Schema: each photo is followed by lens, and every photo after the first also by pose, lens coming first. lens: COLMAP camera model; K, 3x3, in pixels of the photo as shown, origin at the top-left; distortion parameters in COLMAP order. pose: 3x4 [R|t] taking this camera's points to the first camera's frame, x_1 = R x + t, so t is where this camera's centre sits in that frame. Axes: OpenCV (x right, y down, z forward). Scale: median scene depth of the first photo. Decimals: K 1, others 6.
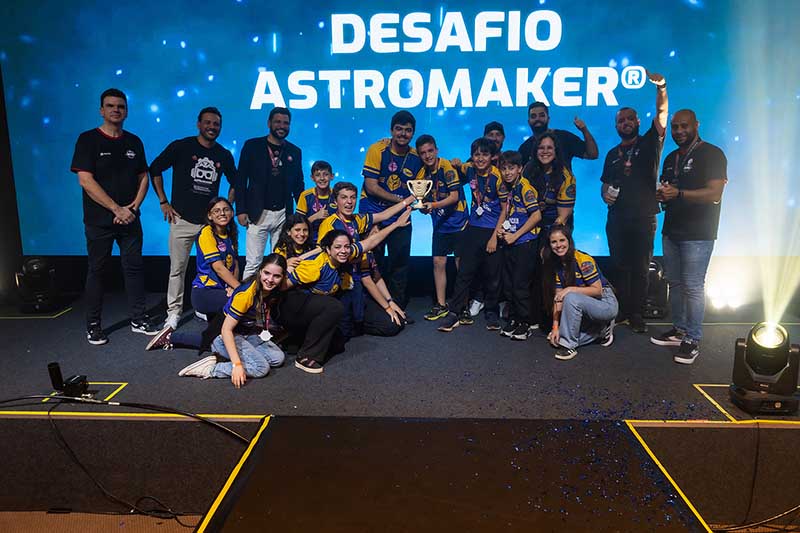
lens RADIAL K [[643.9, 0, 399.9], [0, 643.9, 266.0], [0, 0, 1]] dist [-0.011020, 0.009026]
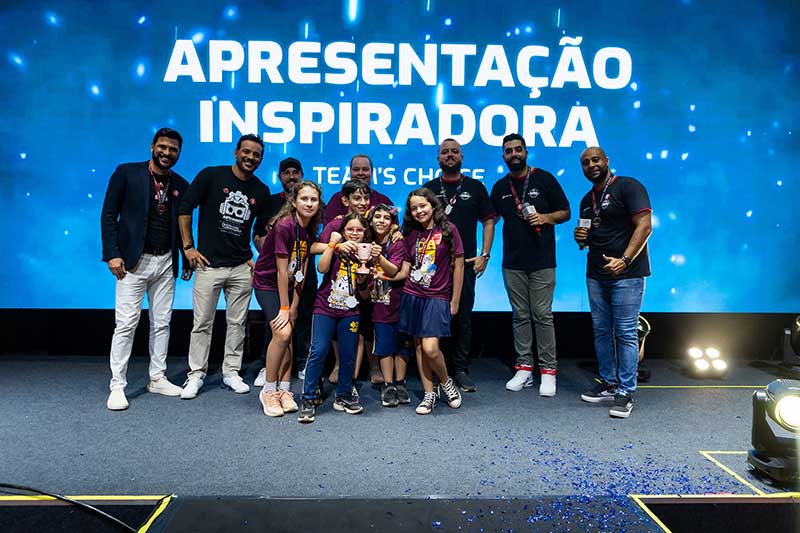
lens RADIAL K [[643.9, 0, 397.4], [0, 643.9, 265.3], [0, 0, 1]] dist [-0.011020, 0.009026]
pose [[0.997146, 0.011607, 0.074597, 0.002149], [-0.001708, 0.991326, -0.131413, 0.056324], [-0.075475, 0.130910, 0.988517, 0.180082]]
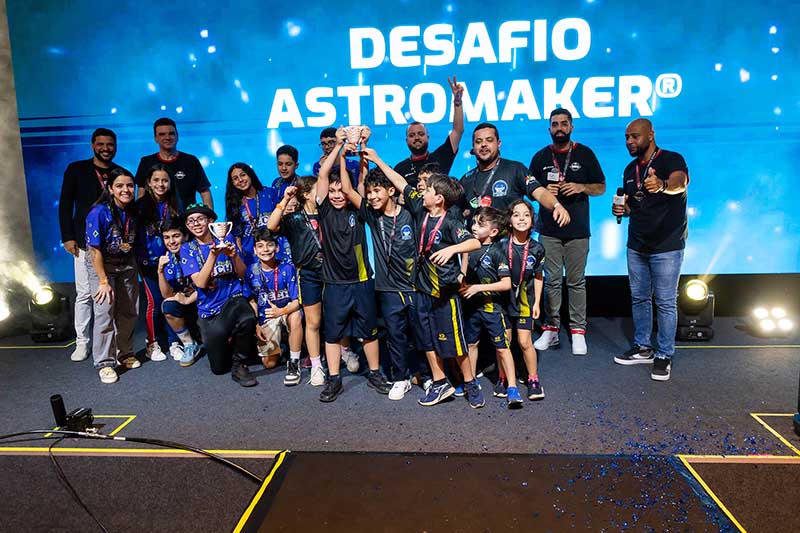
lens RADIAL K [[643.9, 0, 399.0], [0, 643.9, 267.2], [0, 0, 1]] dist [-0.011020, 0.009026]
pose [[0.999199, -0.014187, -0.037429, -0.001824], [0.012749, 0.999182, -0.038382, 0.006352], [0.037943, 0.037874, 0.998562, 0.070289]]
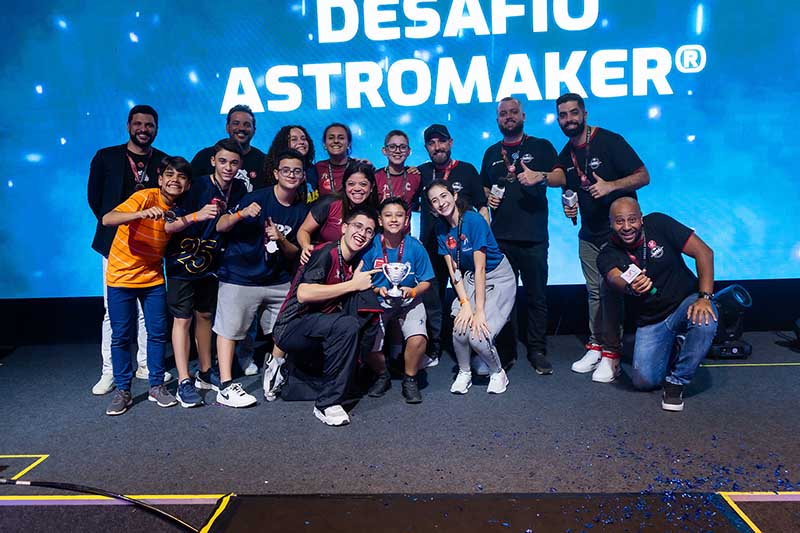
lens RADIAL K [[720.5, 0, 398.5], [0, 720.5, 265.5], [0, 0, 1]] dist [0.010192, -0.010556]
pose [[0.999400, -0.026633, -0.022137, 0.013109], [0.024892, 0.996835, -0.075498, 0.034106], [0.024078, 0.074902, 0.996900, 0.145927]]
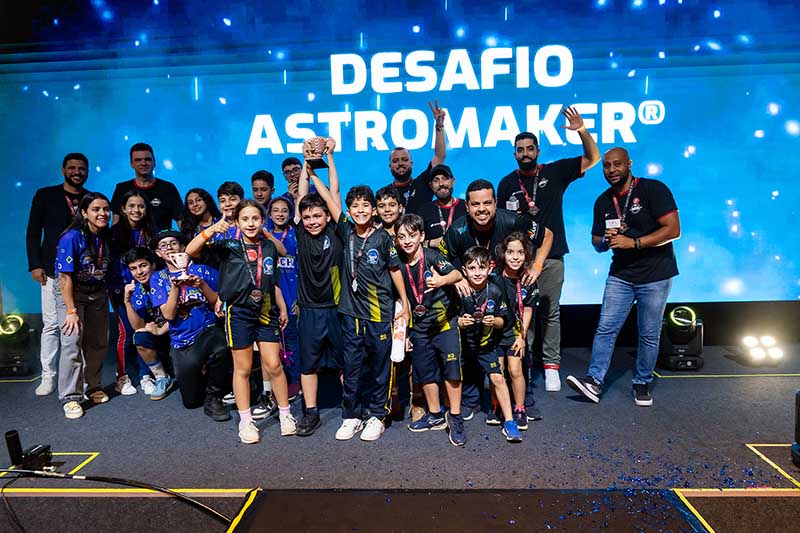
lens RADIAL K [[643.9, 0, 400.0], [0, 643.9, 267.2], [0, 0, 1]] dist [-0.011020, 0.009026]
pose [[0.999730, -0.018932, -0.013439, 0.004959], [0.017612, 0.995573, -0.092323, 0.017620], [0.015127, 0.092062, 0.995638, 0.107541]]
